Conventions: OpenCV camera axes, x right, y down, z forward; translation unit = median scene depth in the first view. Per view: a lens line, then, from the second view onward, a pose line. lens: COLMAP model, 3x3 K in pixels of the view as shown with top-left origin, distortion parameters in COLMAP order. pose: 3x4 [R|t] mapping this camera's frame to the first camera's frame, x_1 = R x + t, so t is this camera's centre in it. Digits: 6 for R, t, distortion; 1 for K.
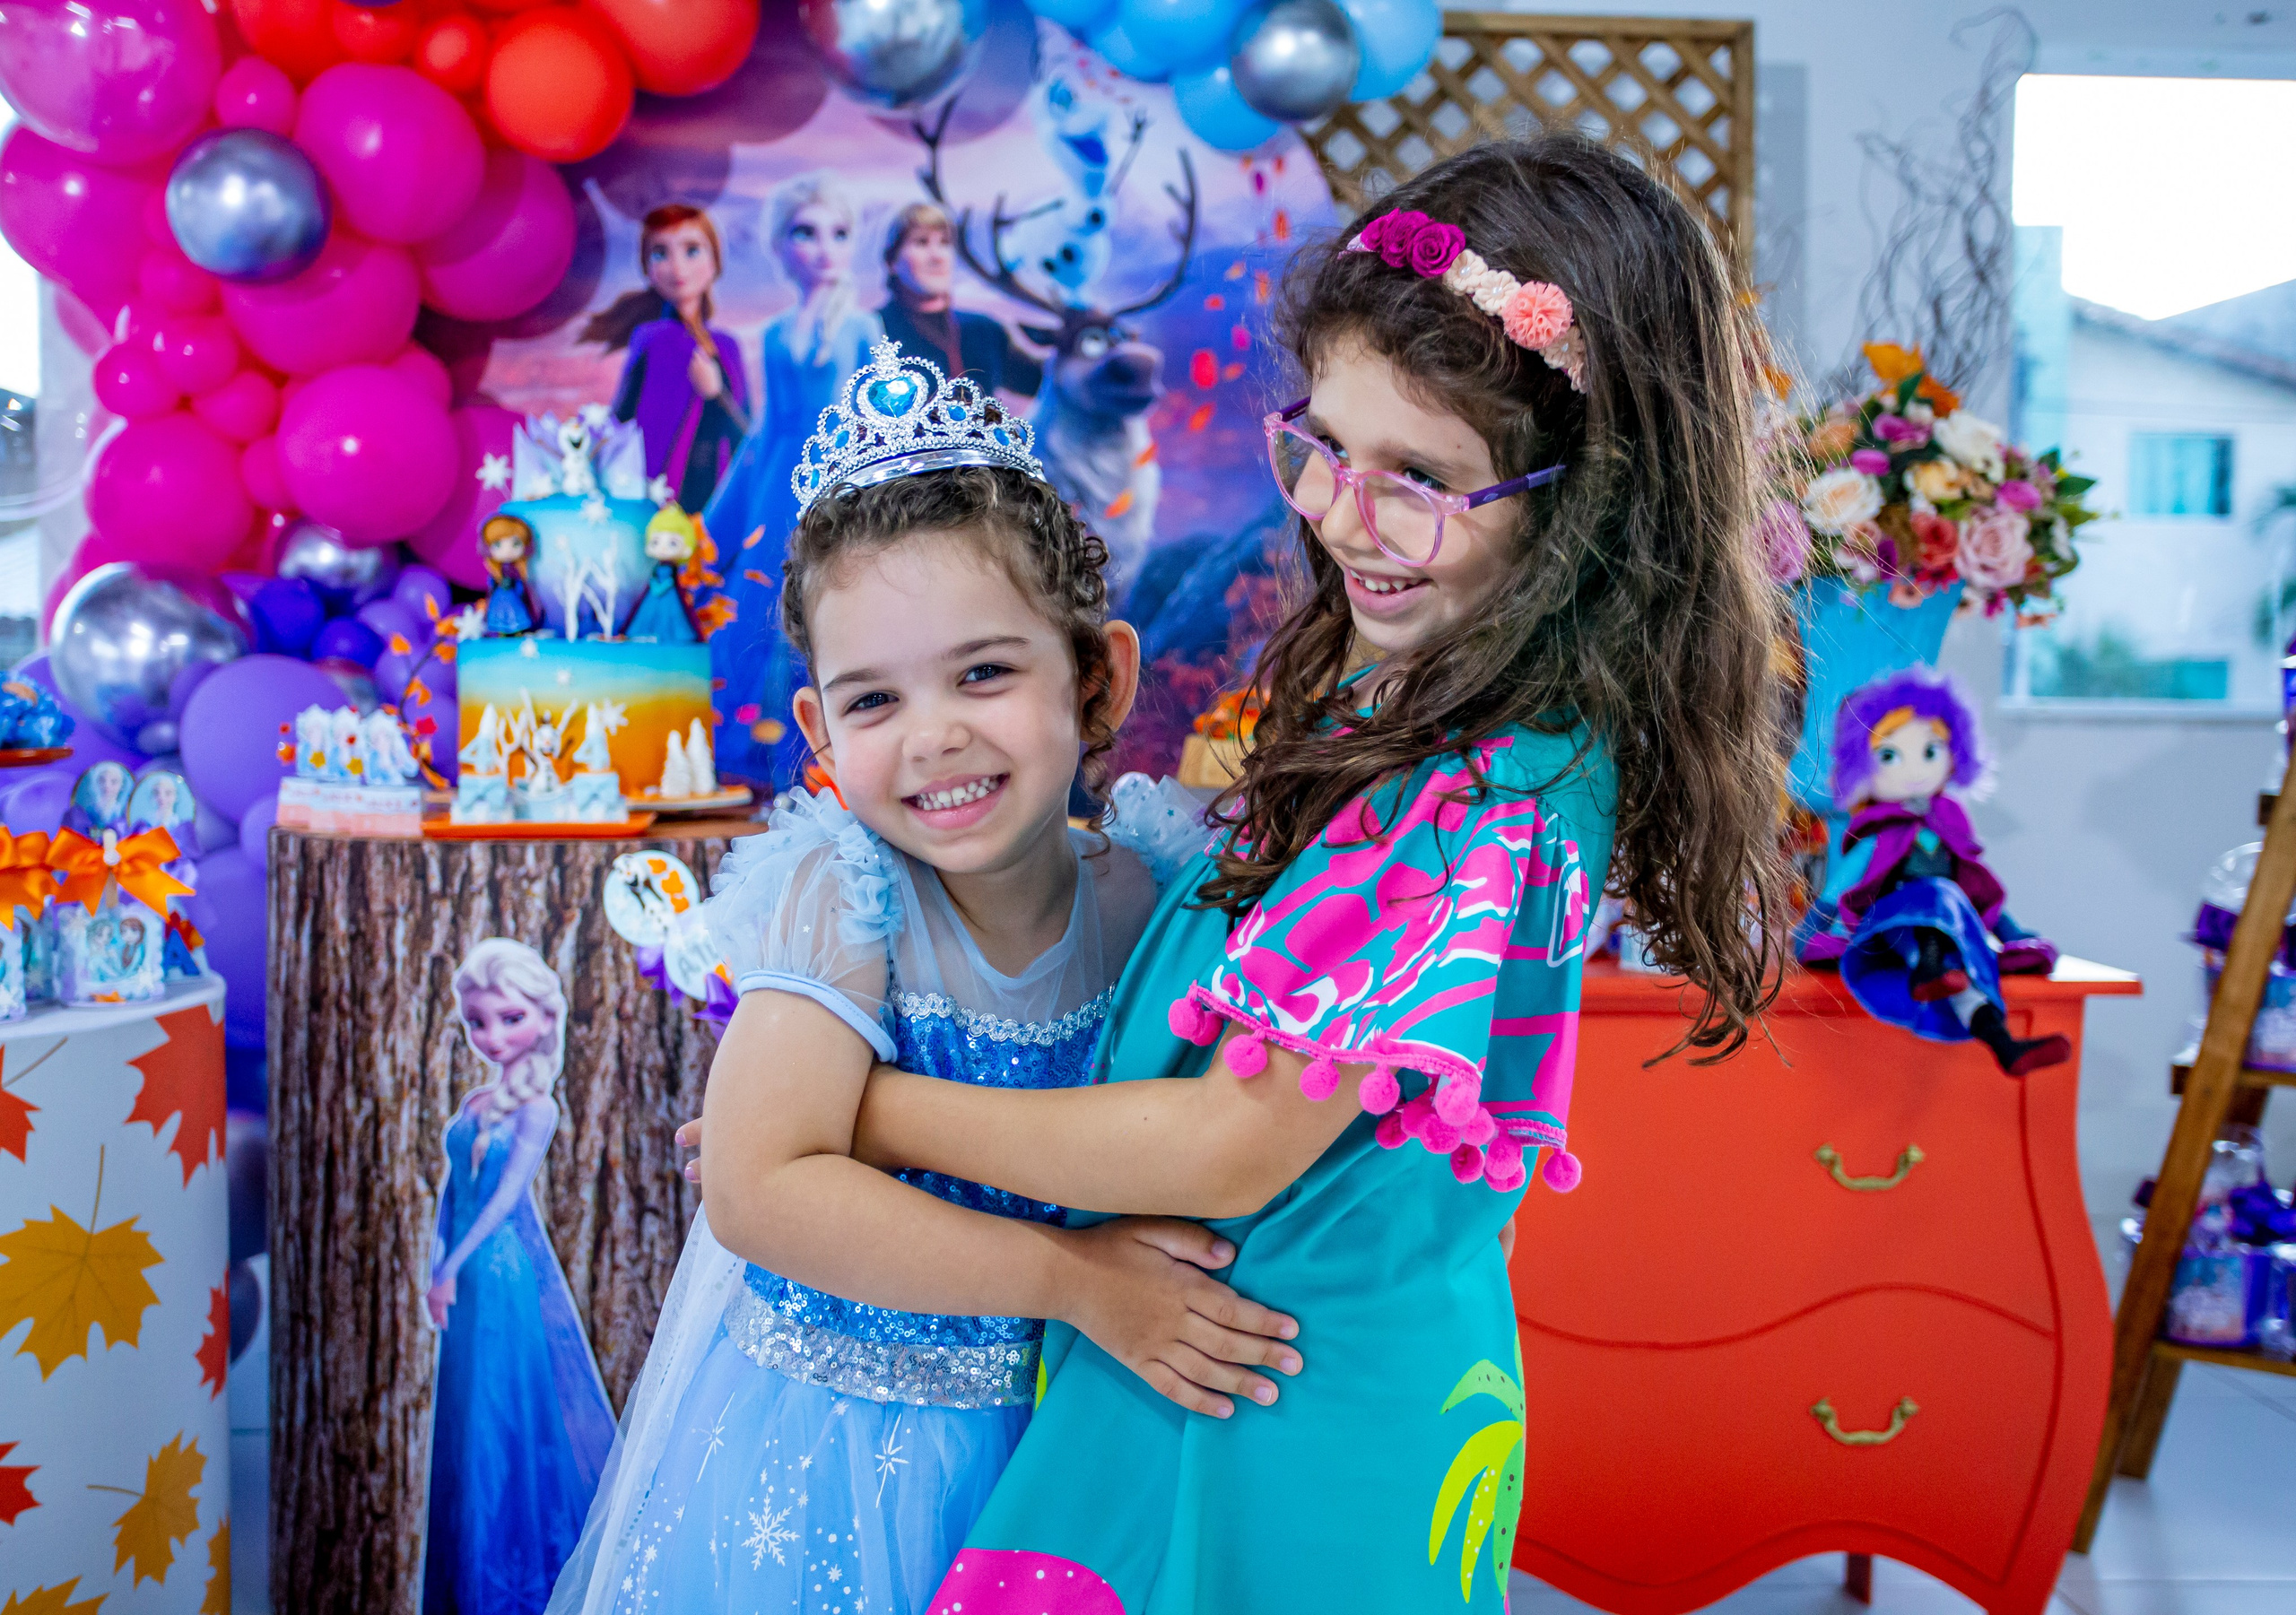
lens RADIAL K [[2403.3, 0, 1148.0], [0, 2403.3, 807.5], [0, 0, 1]] dist [0.002946, 0.069714]
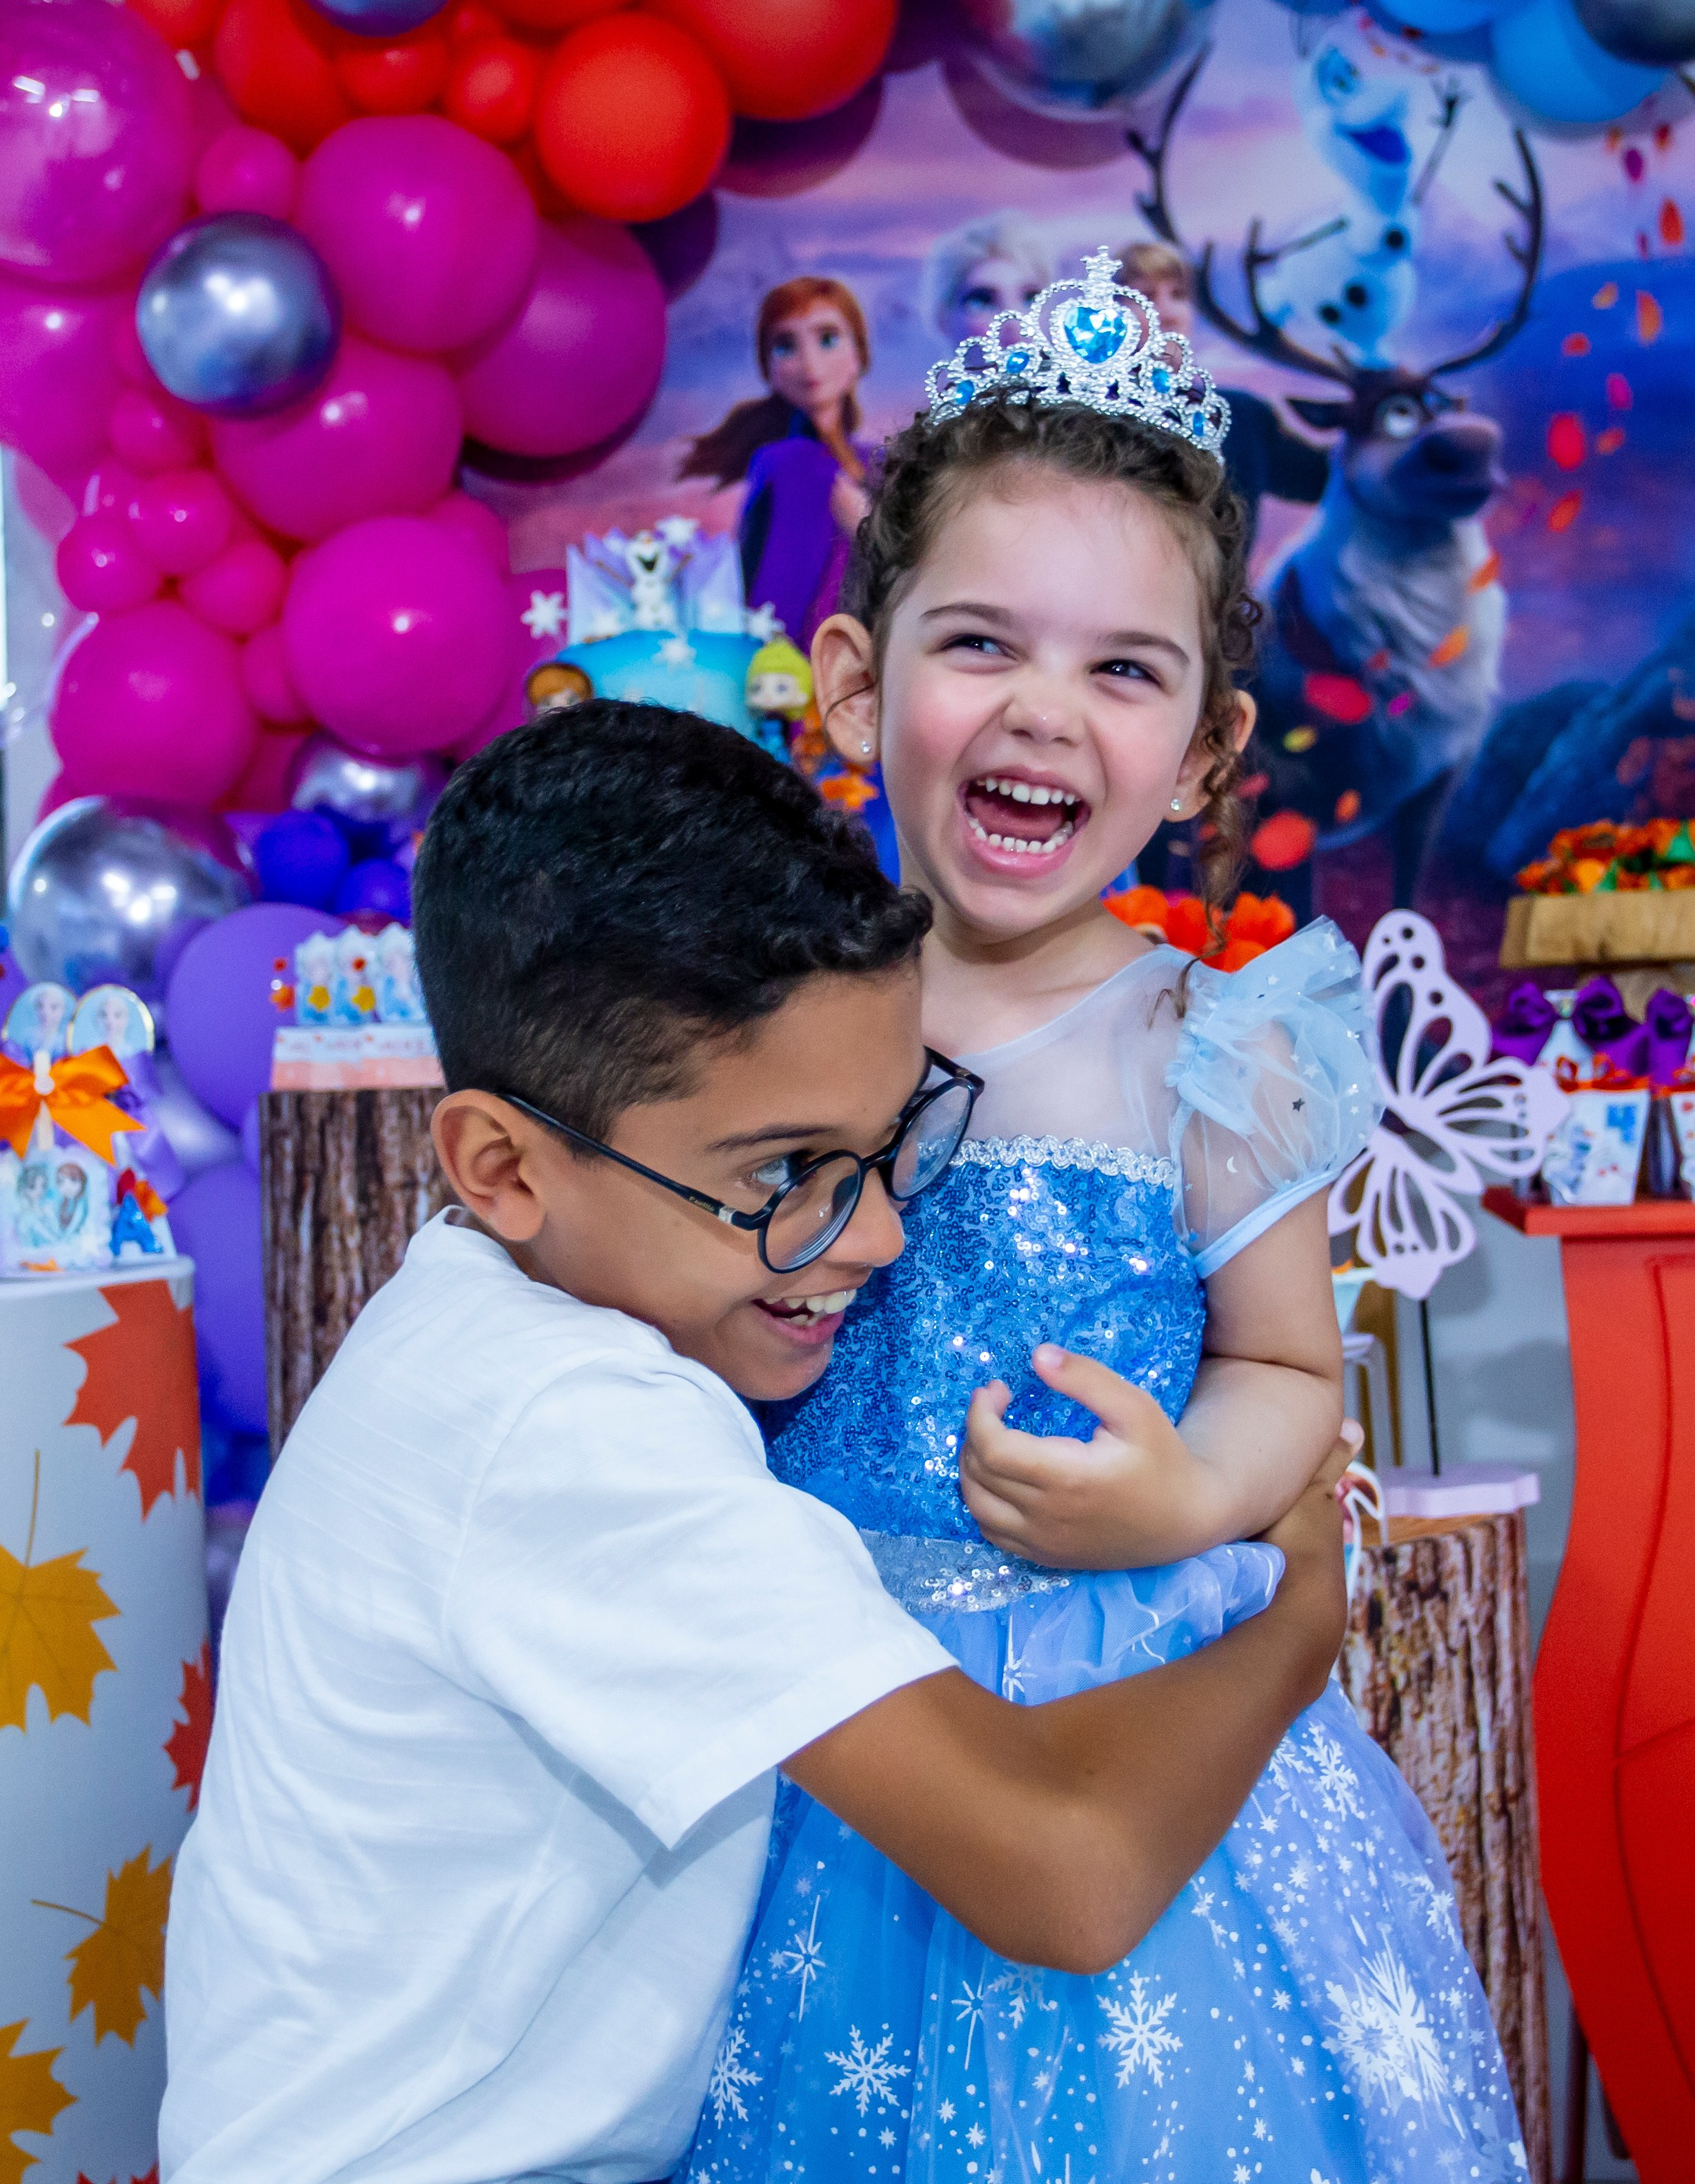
lens RADIAL K [[3540.8, 0, 780.2], [0, 3540.8, 1054.4], [0, 0, 1]] dist [-0.029582, 0.078298]
pose [[0.972257, -0.047121, -0.229119, 0.039752], [0.033797, 0.997520, -0.061735, 0.064531], [0.231460, 0.052278, 0.971439, -0.026195]]
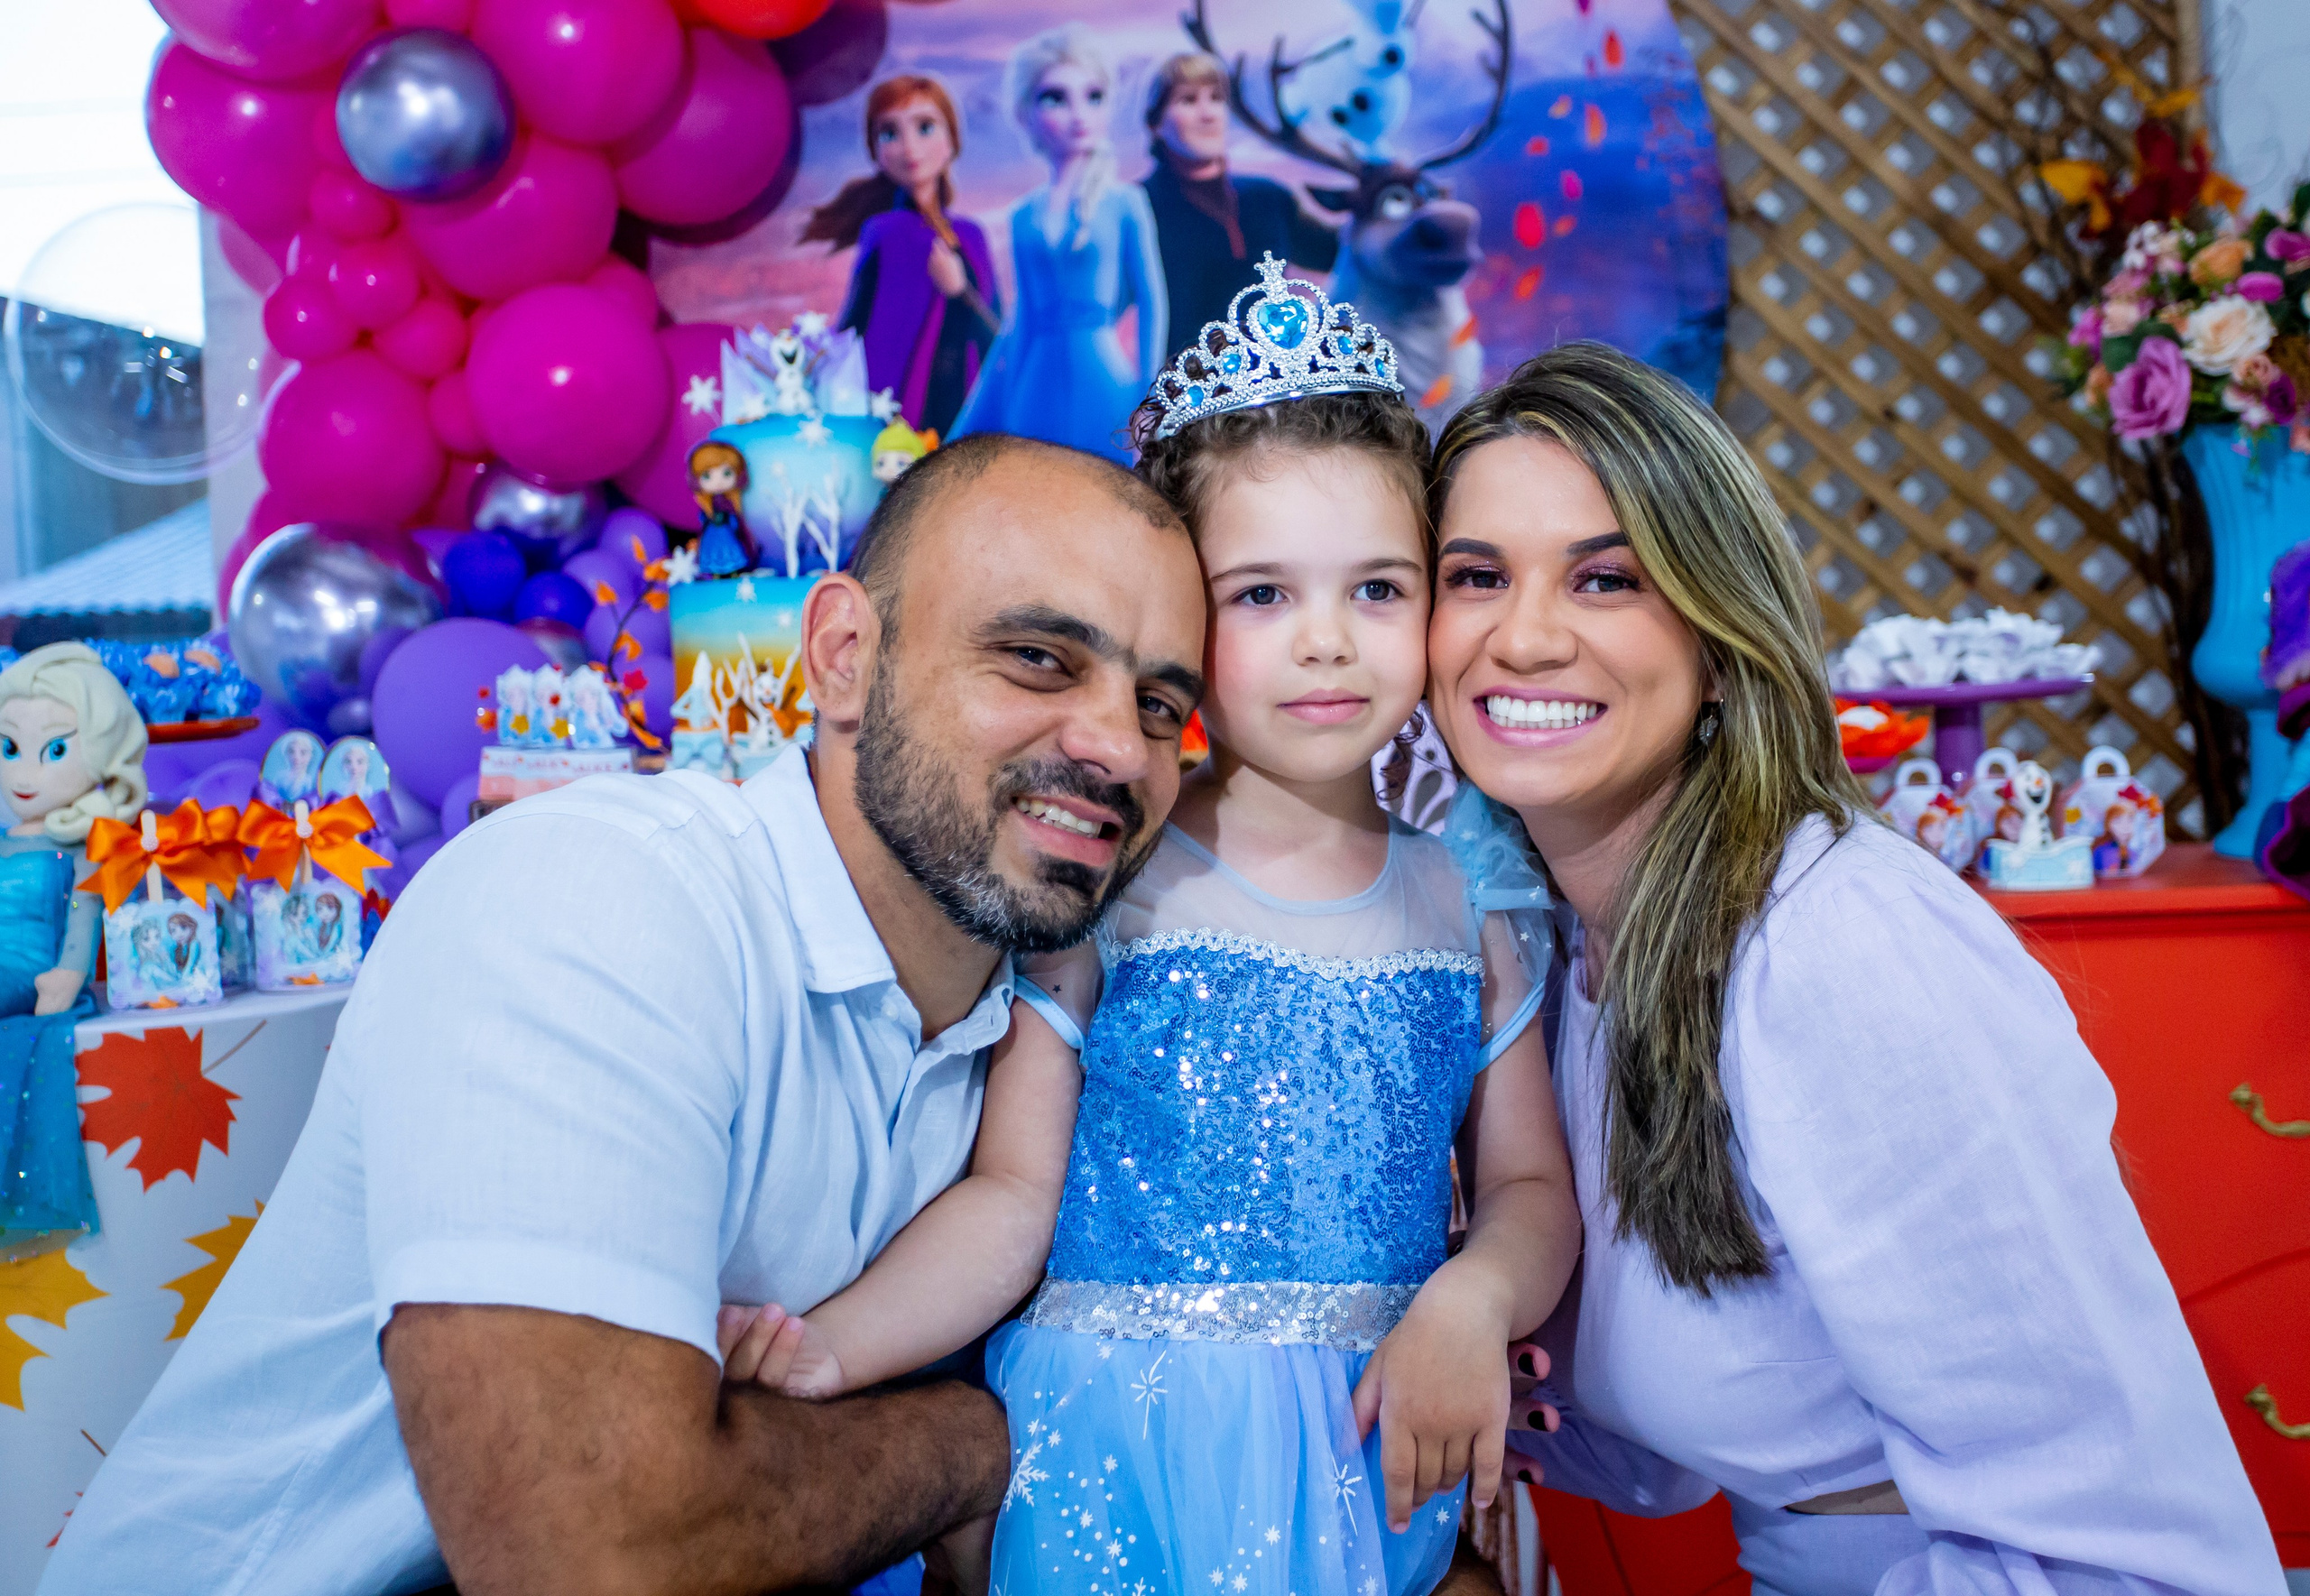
lens RADIAL K [[3067.1, 0, 1262.3], [0, 3067.1, 694.1], [0, 0, 1]] dist [0.033107, 0.046436]
pose [[0.993680, -0.049216, -0.100886, 0.043554], [0.046080, 0.998387, -0.033179, 0.018221], [0.102356, 0.028320, 0.994345, -0.105444]]
